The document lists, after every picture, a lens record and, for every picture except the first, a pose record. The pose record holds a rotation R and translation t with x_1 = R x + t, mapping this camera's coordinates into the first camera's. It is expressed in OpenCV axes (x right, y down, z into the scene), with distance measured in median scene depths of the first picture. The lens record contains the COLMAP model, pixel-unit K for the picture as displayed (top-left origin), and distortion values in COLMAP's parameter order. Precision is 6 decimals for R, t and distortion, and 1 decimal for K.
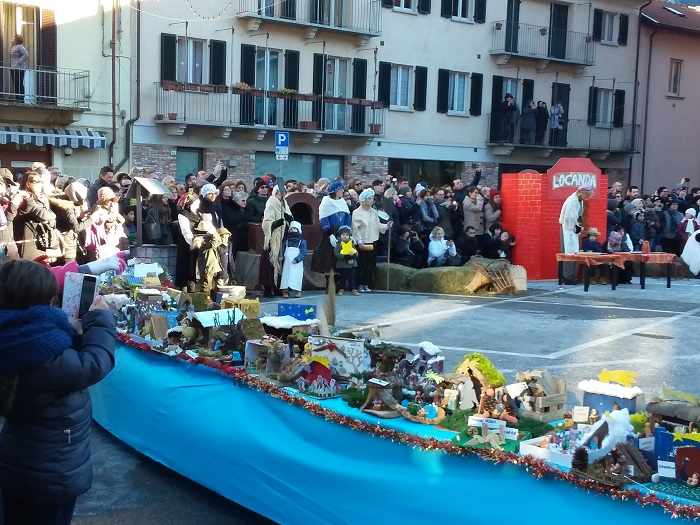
lens RADIAL K [[999.9, 0, 350.0], [0, 999.9, 262.5], [0, 0, 1]] dist [0.136414, -0.143362]
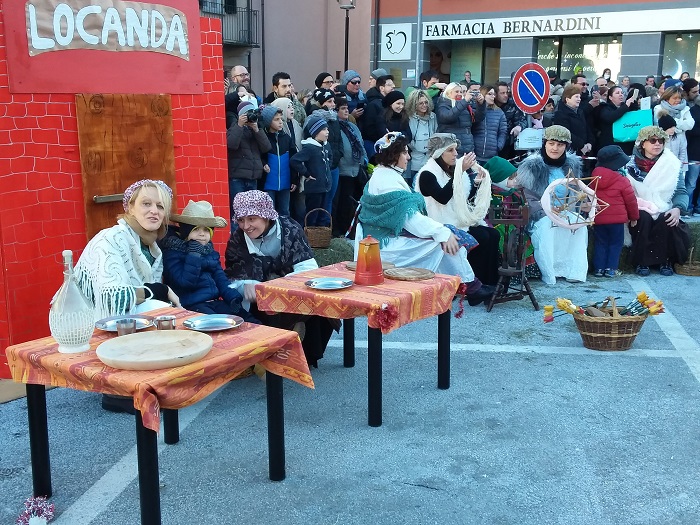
lens RADIAL K [[809.6, 0, 350.0], [0, 809.6, 262.5], [0, 0, 1]] dist [0.171350, -0.357892]
pose [[0.921393, -0.091752, 0.377647, 0.102727], [0.044797, 0.990329, 0.131310, -0.022690], [-0.386042, -0.104070, 0.916592, 0.403415]]
